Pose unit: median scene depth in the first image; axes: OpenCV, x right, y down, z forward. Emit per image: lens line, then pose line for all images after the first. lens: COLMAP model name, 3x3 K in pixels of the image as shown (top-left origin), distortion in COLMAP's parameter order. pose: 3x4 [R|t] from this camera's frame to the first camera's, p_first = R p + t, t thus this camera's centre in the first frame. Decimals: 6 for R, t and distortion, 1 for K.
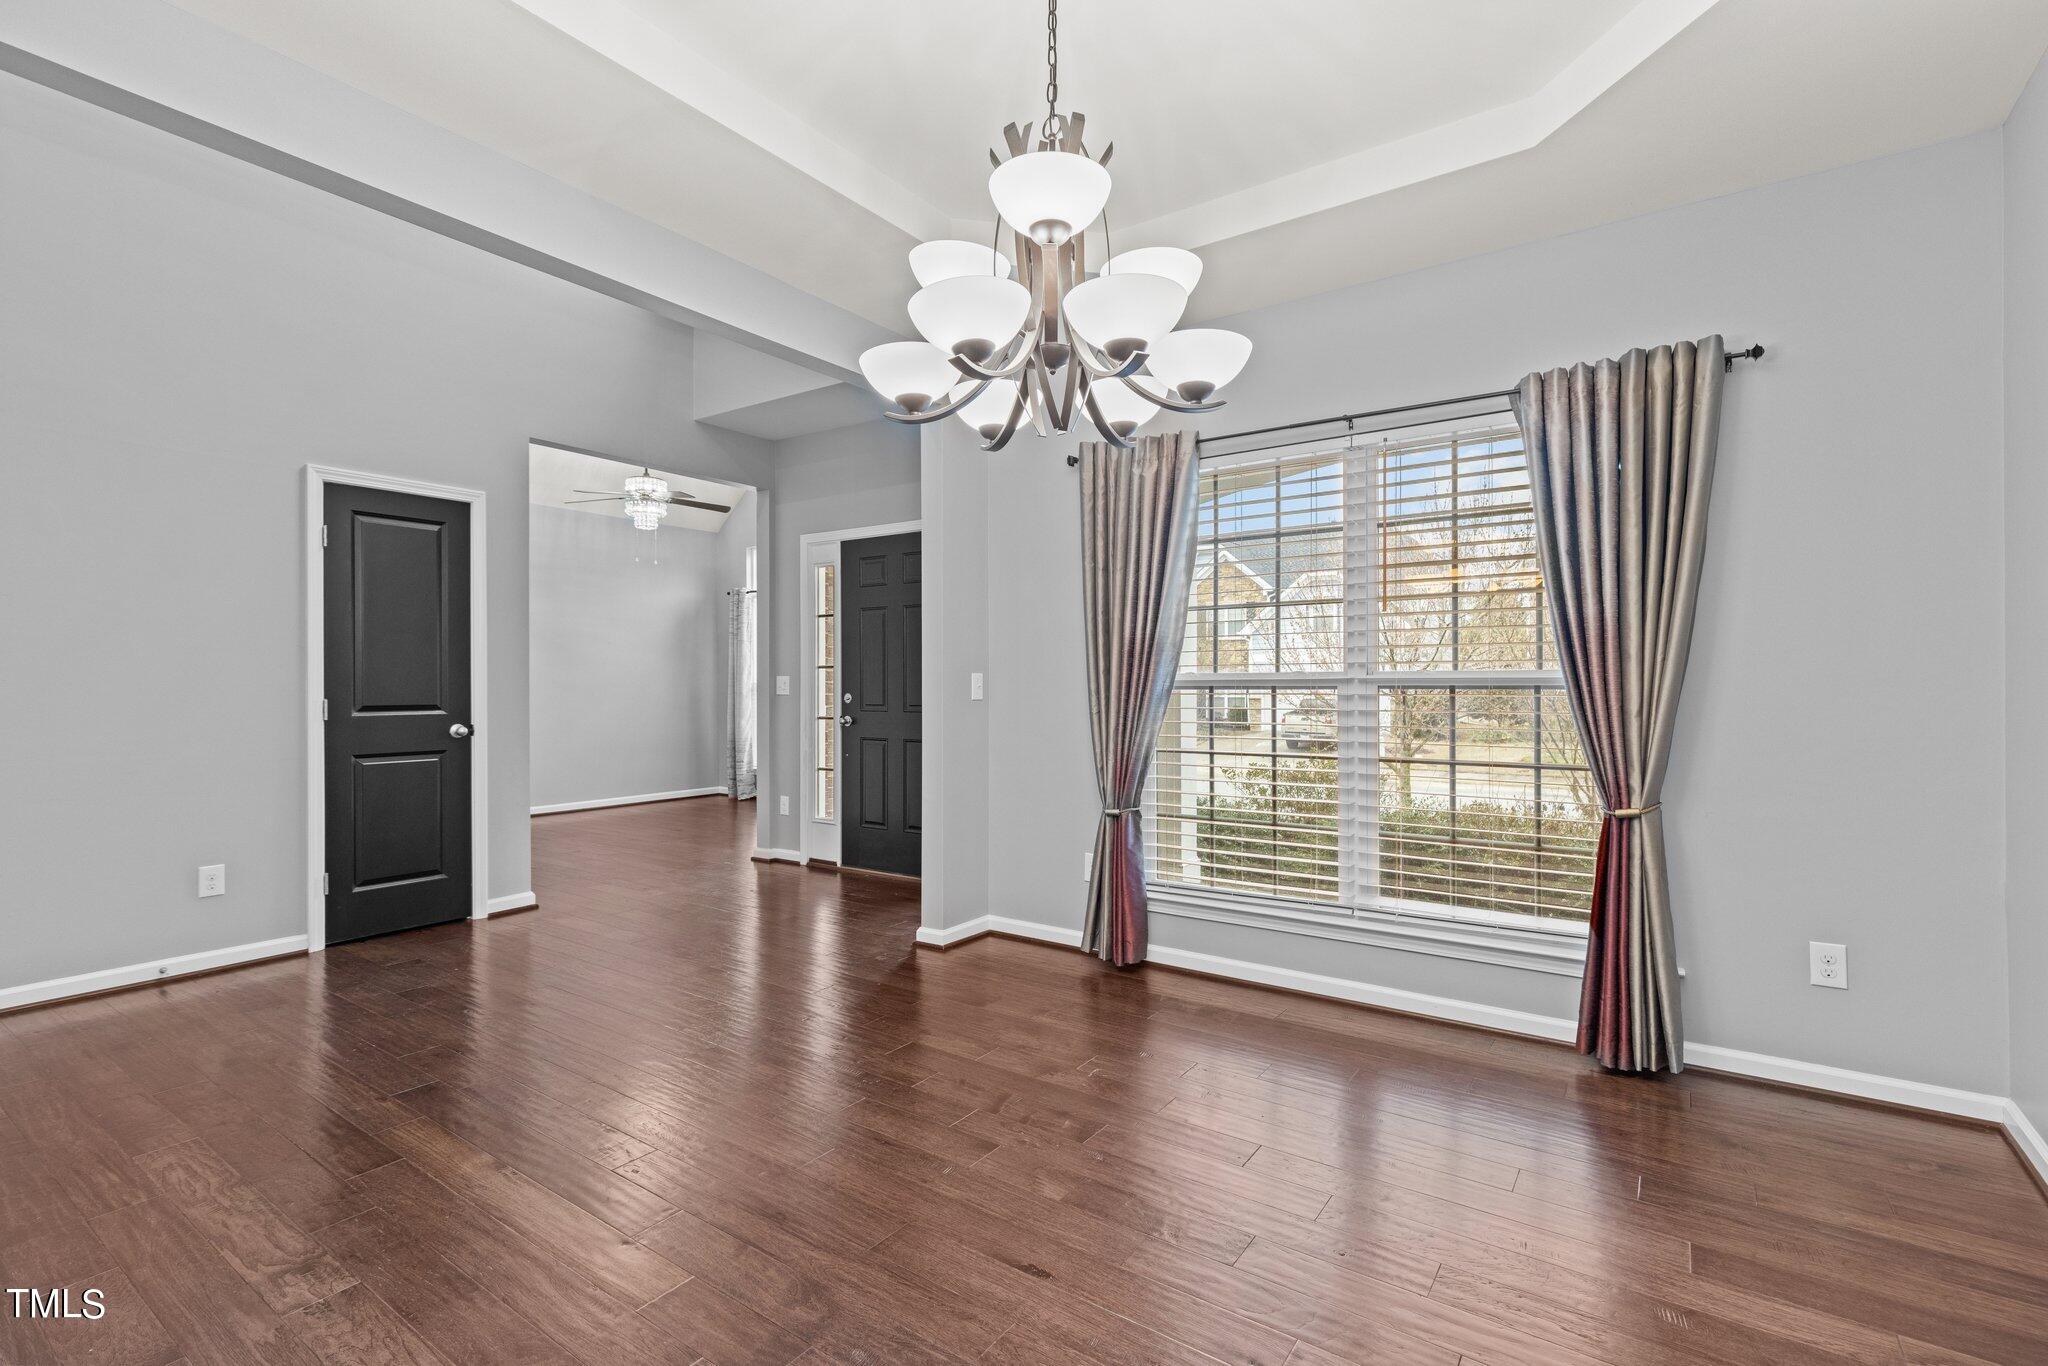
lens RADIAL K [[934.8, 0, 1007.7], [0, 934.8, 697.2], [0, 0, 1]] dist [0.005659, -0.002574]
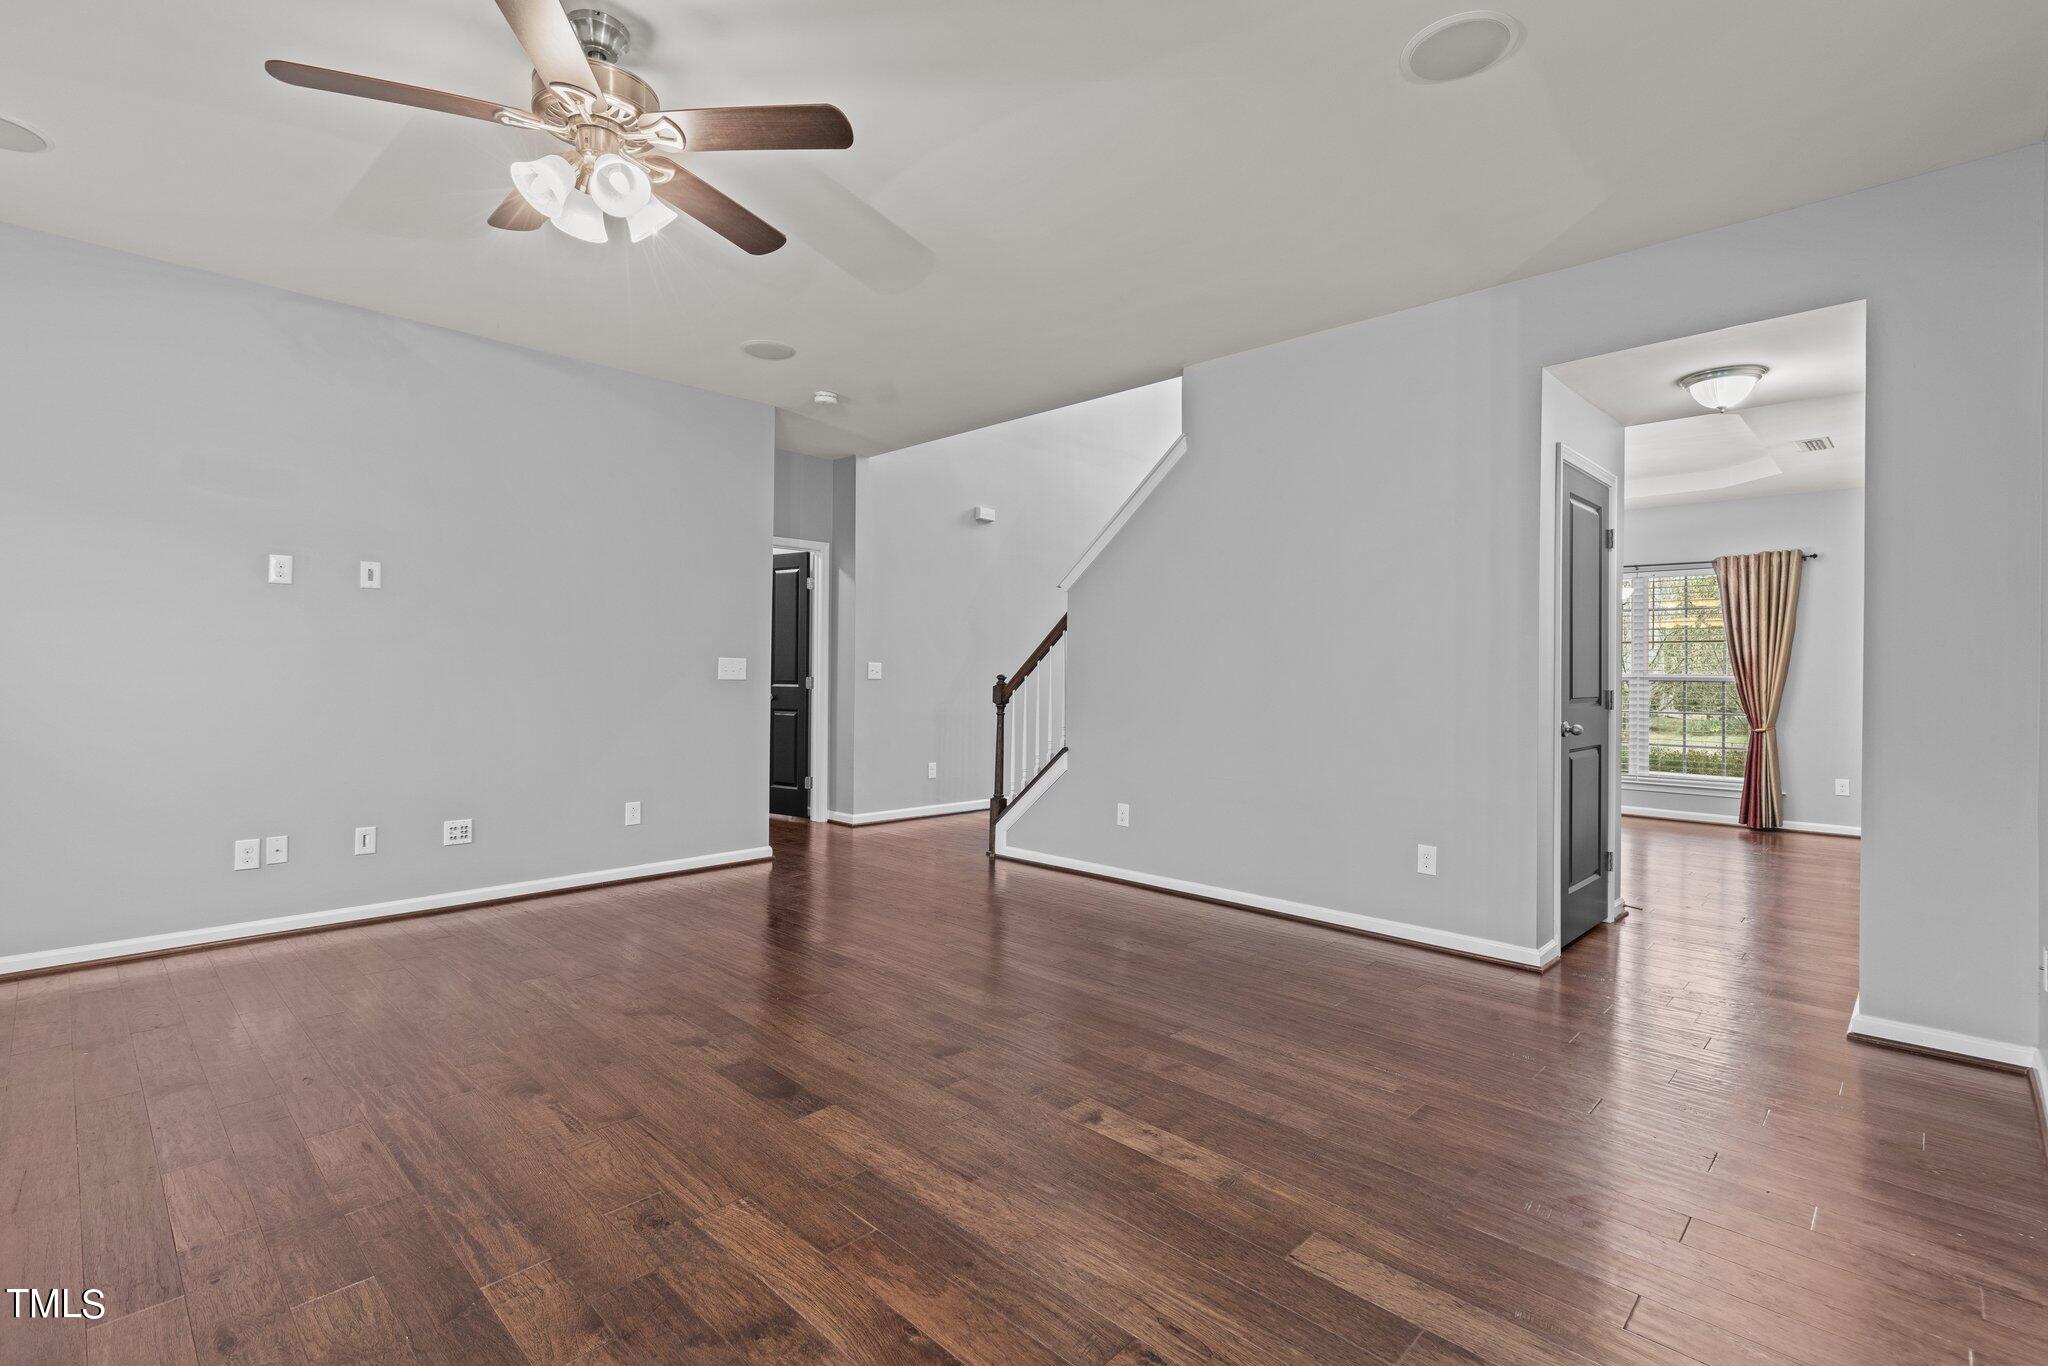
lens RADIAL K [[934.8, 0, 1018.7], [0, 934.8, 675.6], [0, 0, 1]] dist [0.005659, -0.002574]
pose [[0.992541, 0.011407, -0.121378, -1.033499], [-0.012328, 0.999901, -0.006841, 0.013277], [0.121288, 0.008286, 0.992583, -1.772826]]
